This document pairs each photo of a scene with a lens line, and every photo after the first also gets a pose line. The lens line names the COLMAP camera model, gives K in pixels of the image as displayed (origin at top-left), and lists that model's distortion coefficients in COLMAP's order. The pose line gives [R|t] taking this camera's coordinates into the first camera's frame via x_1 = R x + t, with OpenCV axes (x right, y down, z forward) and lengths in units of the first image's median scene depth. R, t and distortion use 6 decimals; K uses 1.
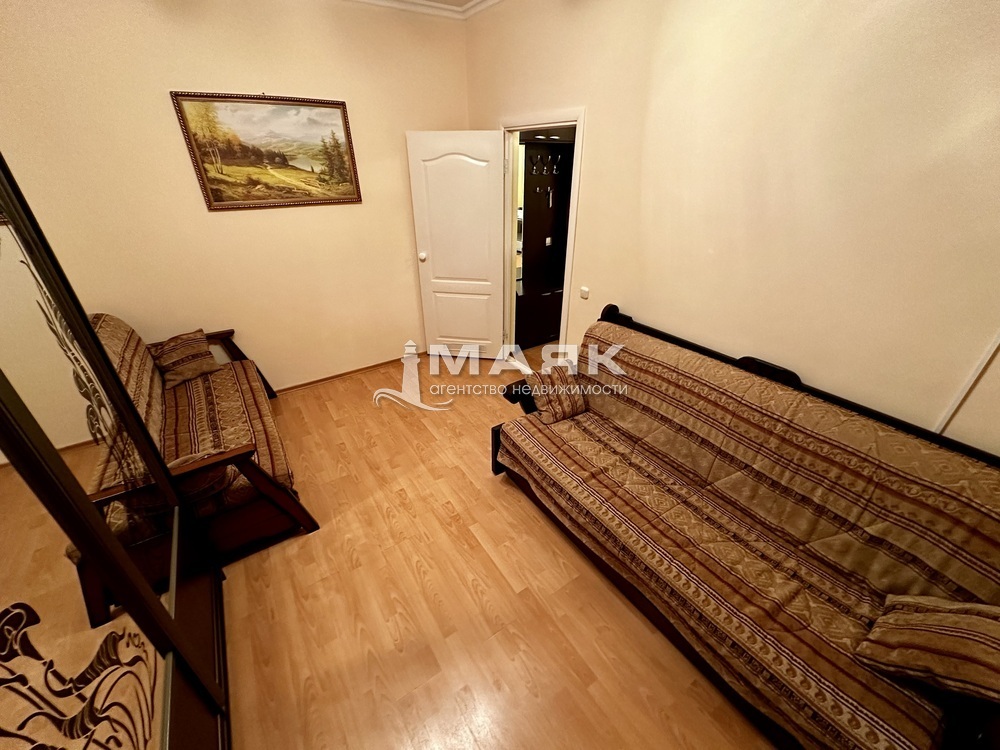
lens RADIAL K [[396.3, 0, 501.7], [0, 396.3, 373.3], [0, 0, 1]] dist [-0.008746, -0.000866]
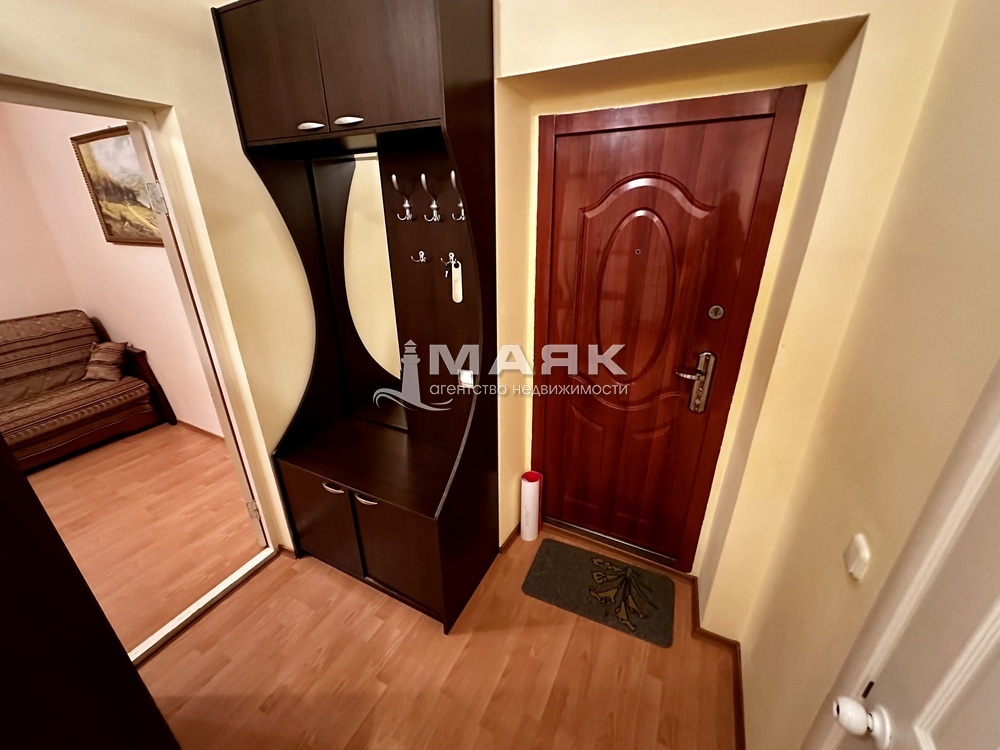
lens RADIAL K [[396.3, 0, 500.3], [0, 396.3, 372.3], [0, 0, 1]] dist [-0.008746, -0.000866]
pose [[0.493038, 0.331137, -0.804526, 0.724350], [-0.409600, 0.904186, 0.121141, -0.632407], [0.767556, 0.269806, 0.581431, 1.237502]]
